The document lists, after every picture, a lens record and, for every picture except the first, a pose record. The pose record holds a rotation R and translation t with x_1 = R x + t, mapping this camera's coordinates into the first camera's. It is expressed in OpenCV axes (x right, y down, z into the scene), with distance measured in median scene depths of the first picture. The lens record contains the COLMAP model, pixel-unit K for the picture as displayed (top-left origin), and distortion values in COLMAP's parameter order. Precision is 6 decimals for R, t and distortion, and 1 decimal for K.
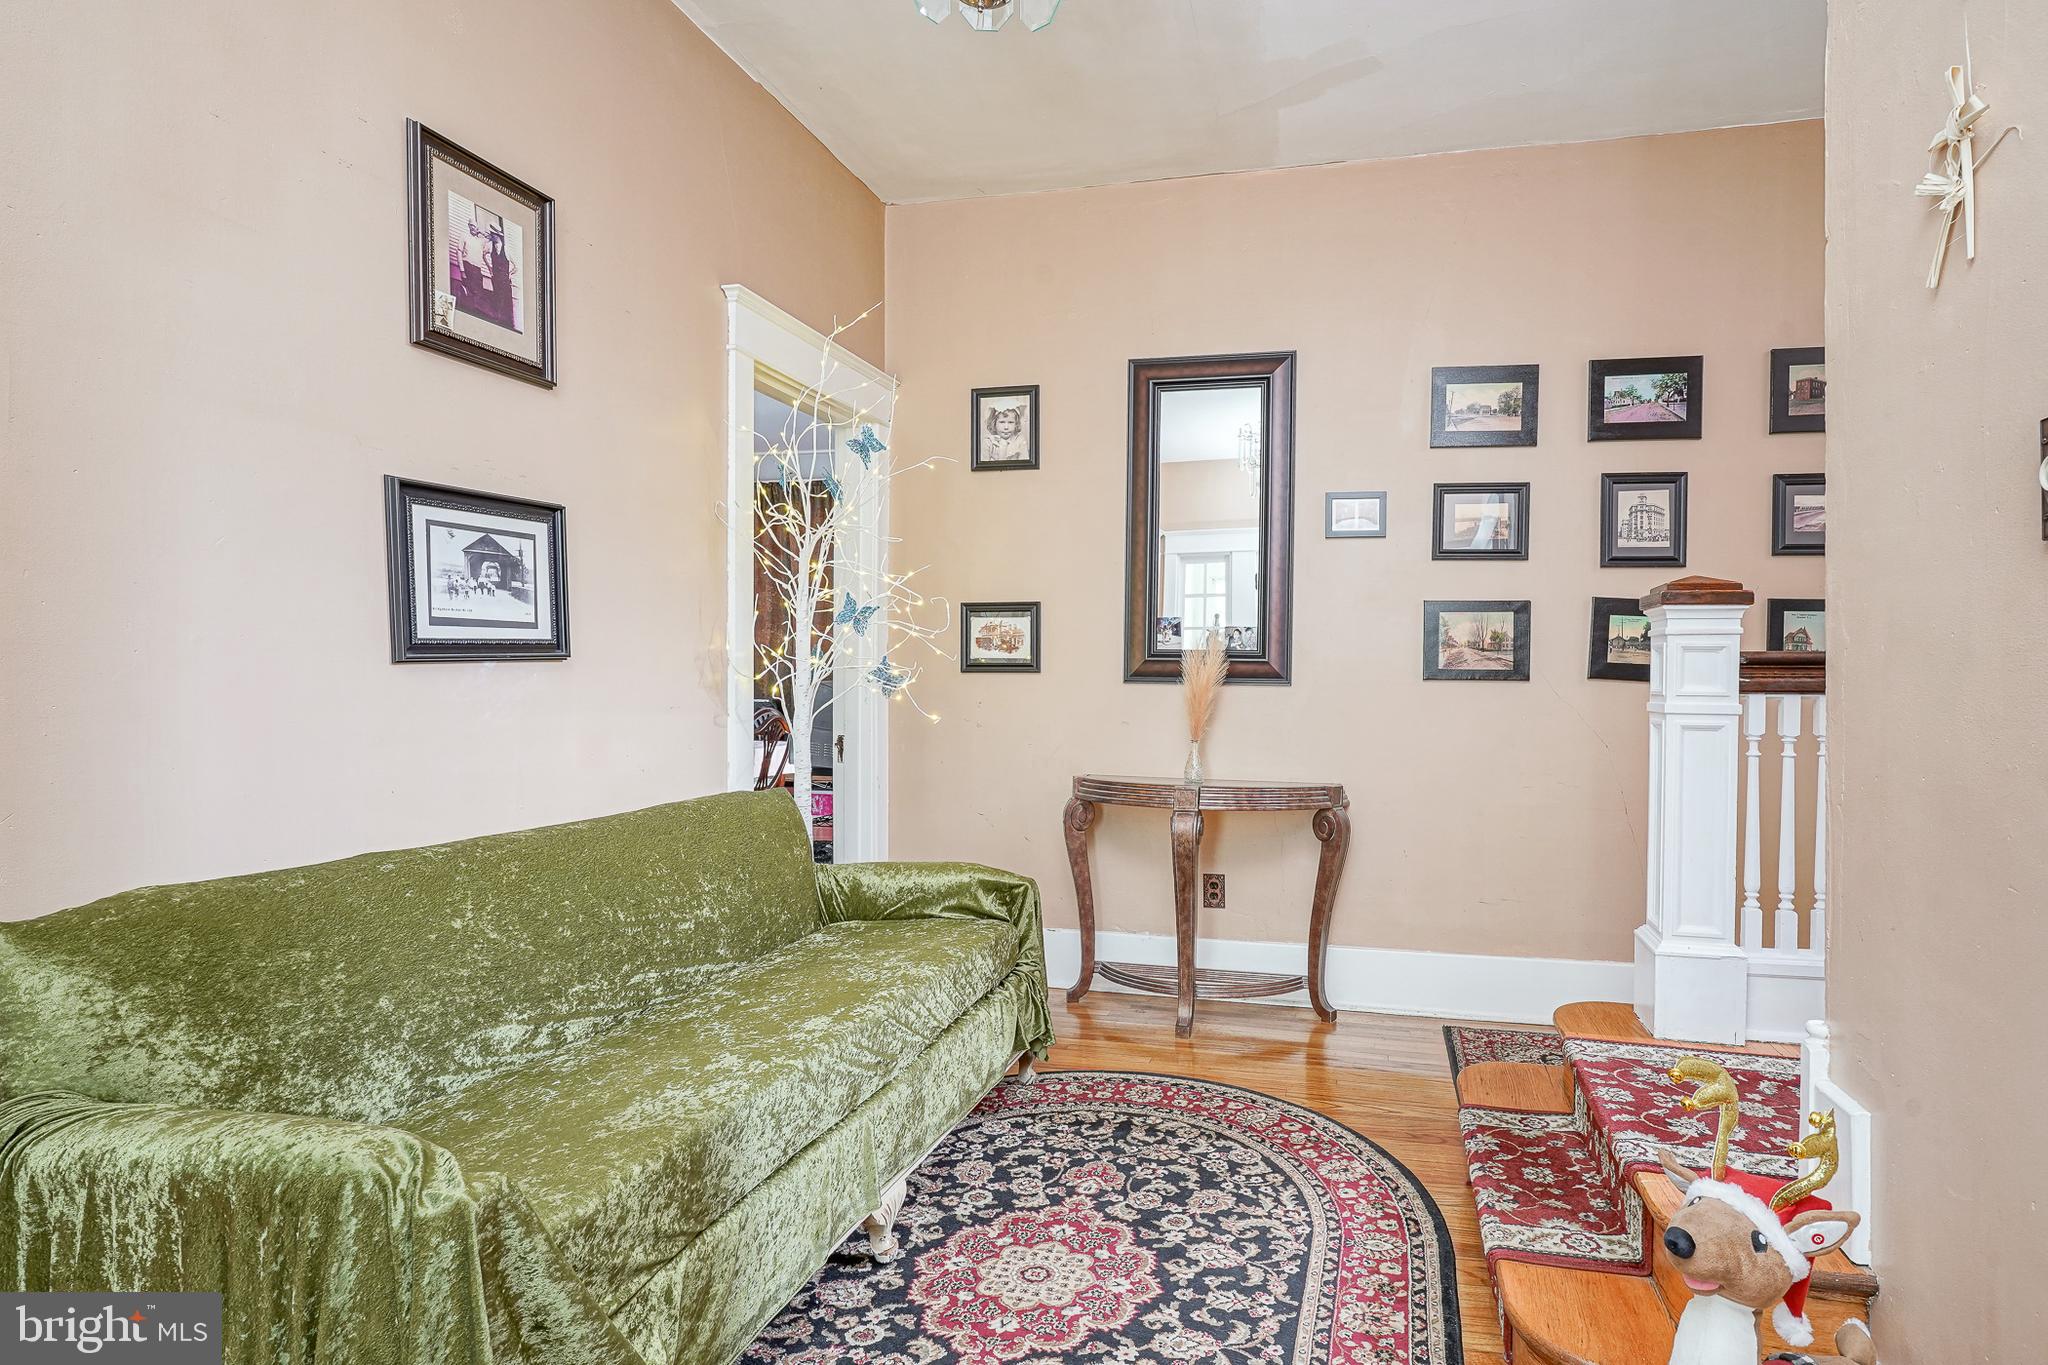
lens RADIAL K [[1061.4, 0, 1023.3], [0, 1061.4, 687.5], [0, 0, 1]] dist [0.024685, 0.005535]
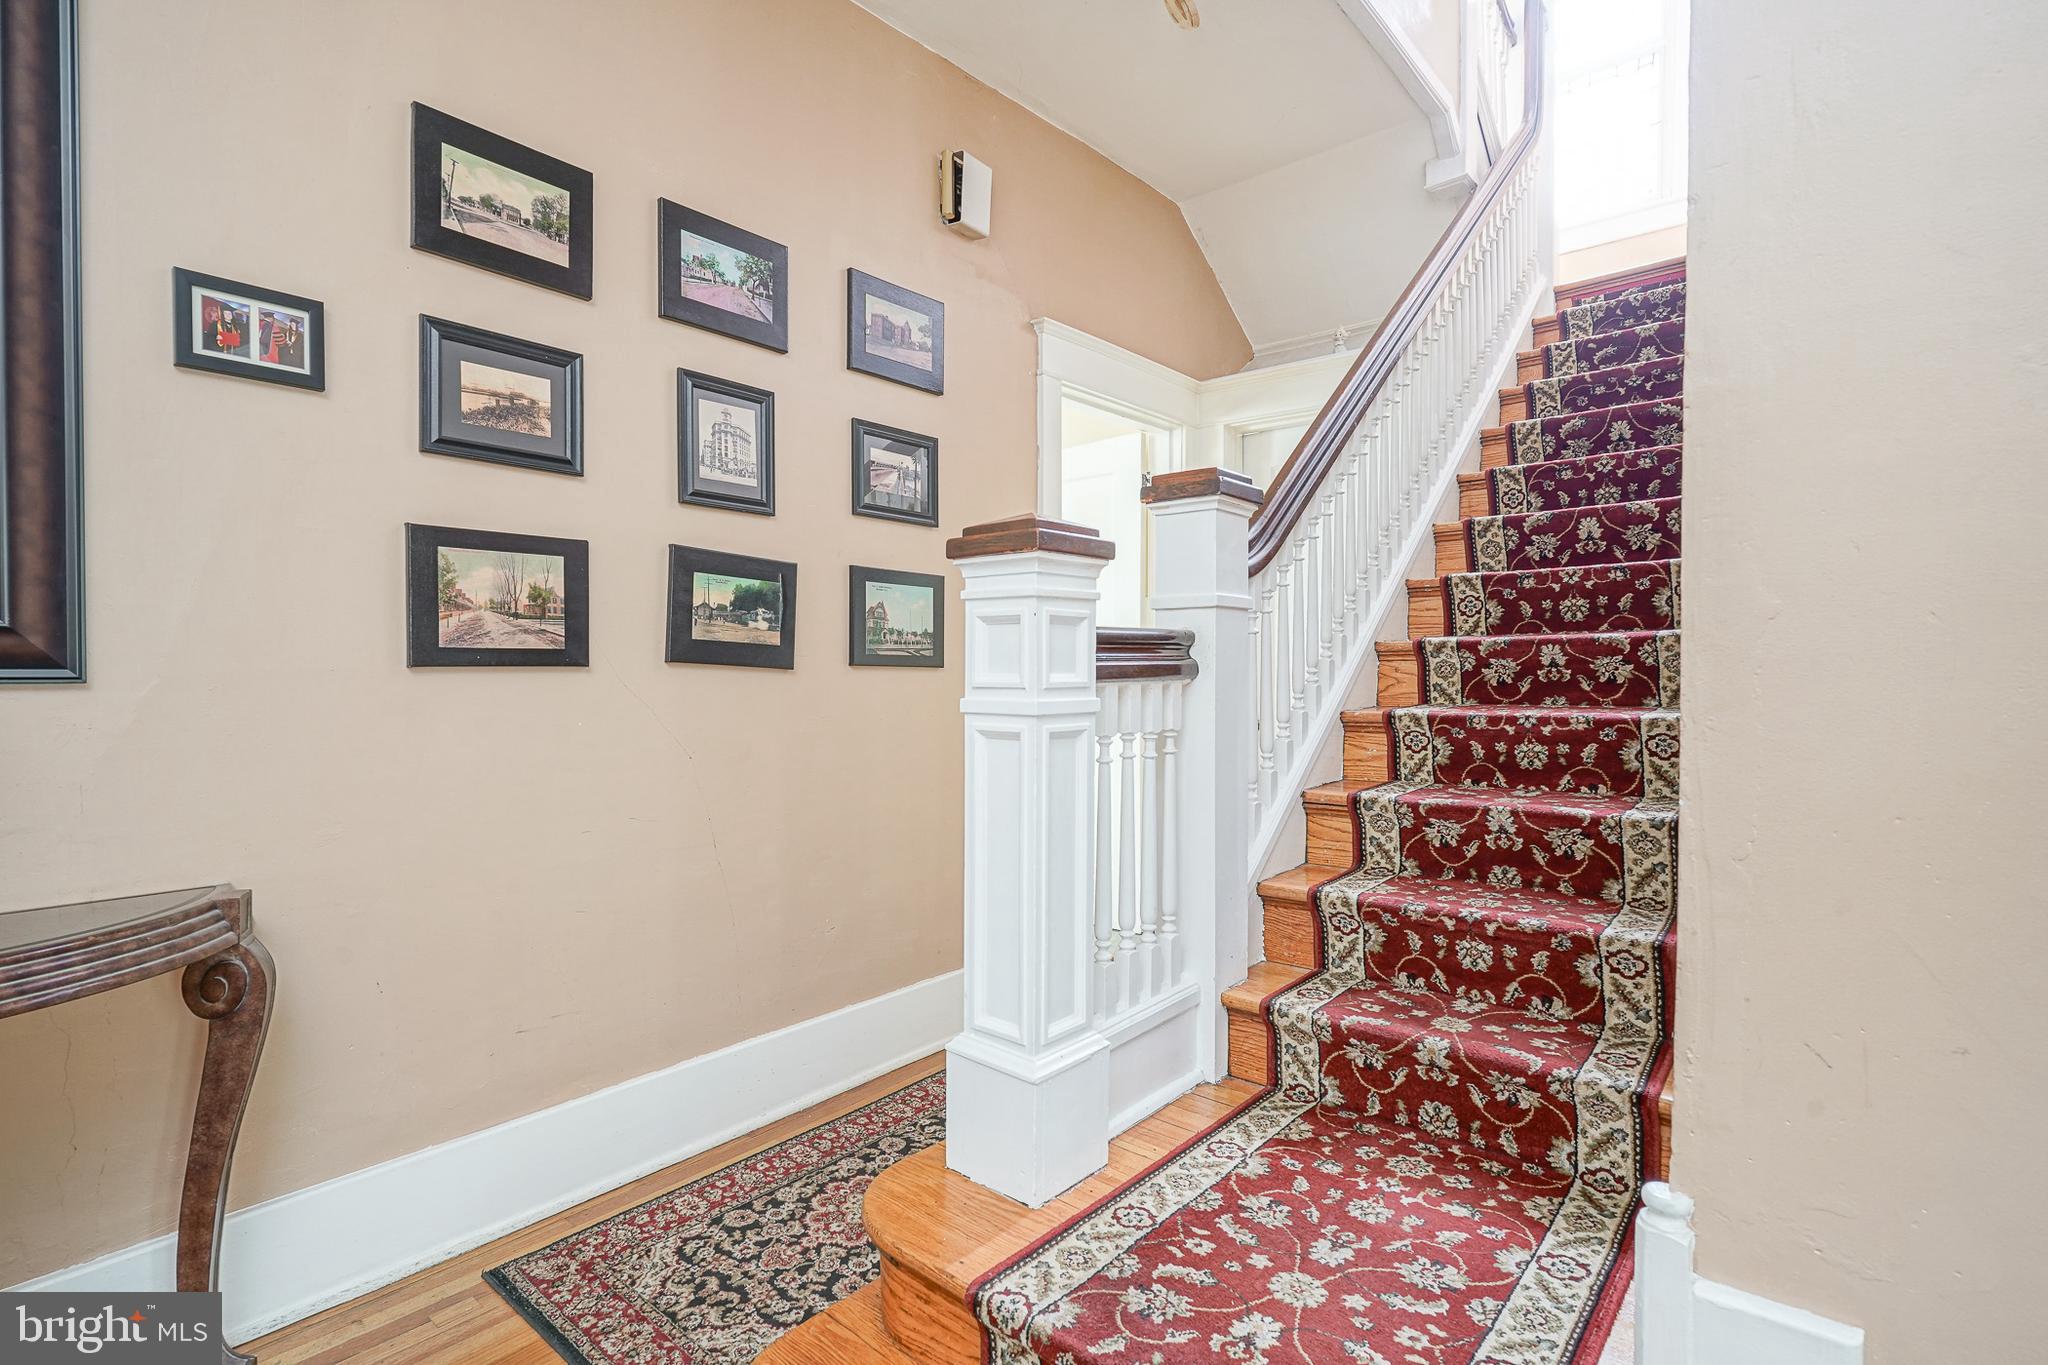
lens RADIAL K [[993.7, 0, 1024.3], [0, 993.7, 679.5], [0, 0, 1]] dist [-0.003425, -0.000253]
pose [[0.379126, -0.025966, 0.924981, 0.021958], [0.014632, 0.999649, 0.022065, -0.007890], [-0.925229, 0.005169, 0.379373, 0.547048]]
